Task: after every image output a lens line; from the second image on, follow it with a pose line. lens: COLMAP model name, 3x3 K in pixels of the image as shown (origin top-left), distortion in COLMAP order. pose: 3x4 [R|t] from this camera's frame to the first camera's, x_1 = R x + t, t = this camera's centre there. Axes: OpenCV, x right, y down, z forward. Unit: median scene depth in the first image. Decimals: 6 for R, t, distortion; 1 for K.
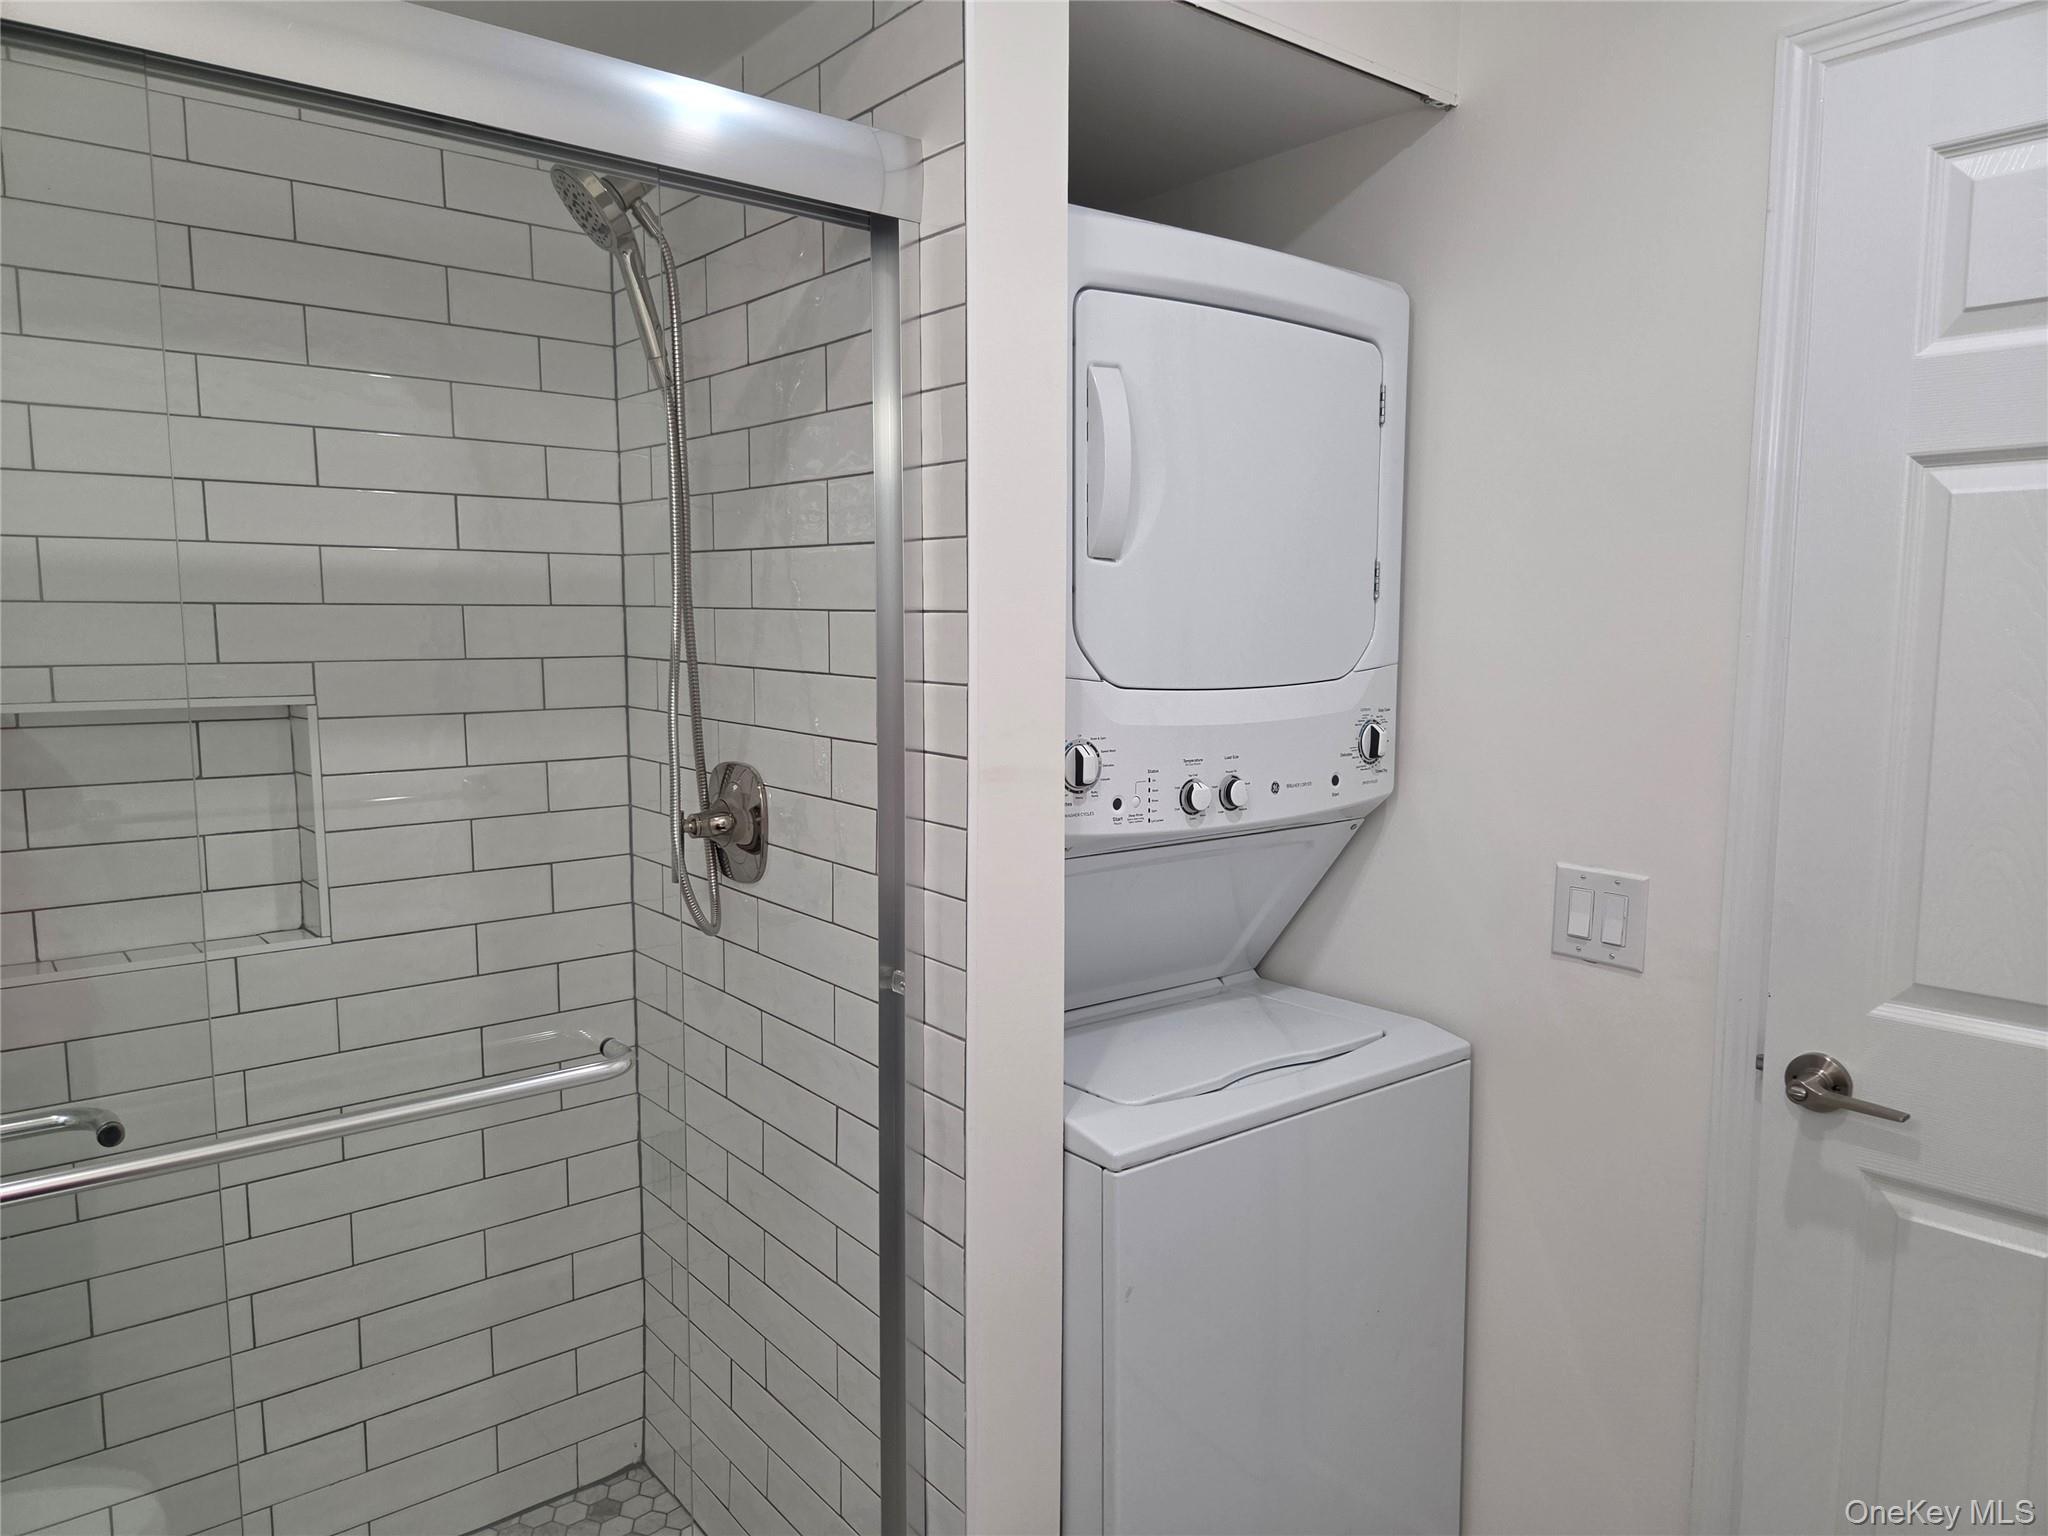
lens RADIAL K [[1380.2, 0, 1021.0], [0, 1380.2, 763.2], [0, 0, 1]] dist [0.074921, -0.062256]
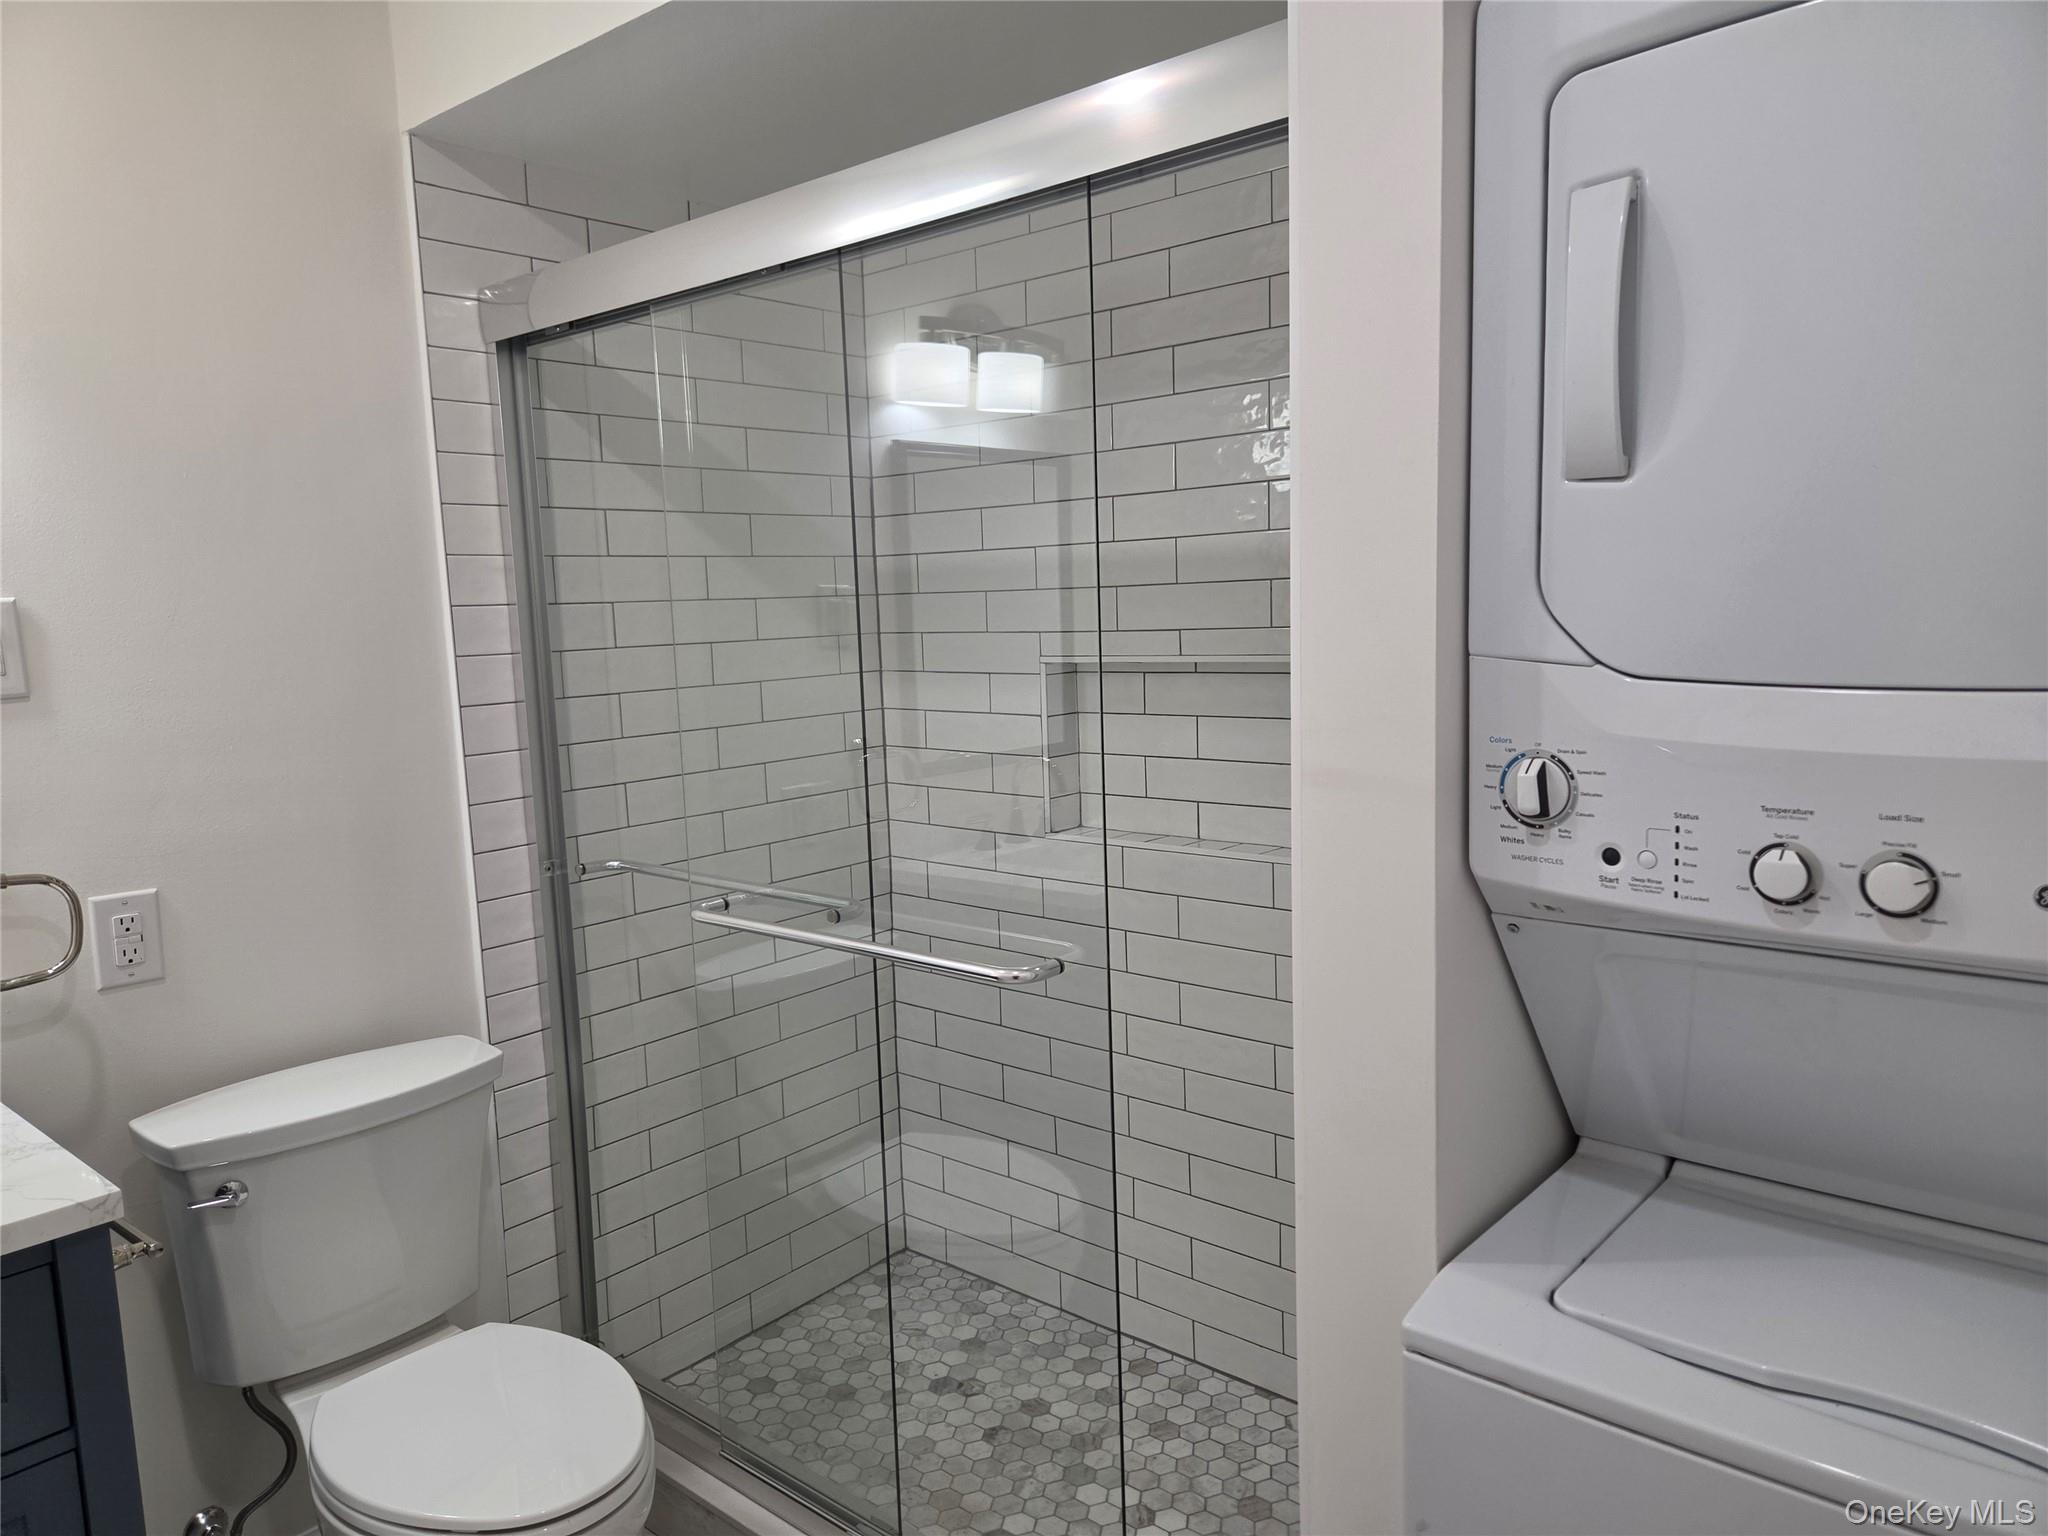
lens RADIAL K [[1380.2, 0, 1015.9], [0, 1380.2, 776.6], [0, 0, 1]] dist [0.074921, -0.062256]
pose [[0.151240, 0.115239, -0.981757, 0.673196], [-0.063284, 0.992273, 0.106724, -0.060548], [0.986469, 0.045989, 0.157364, 0.624107]]
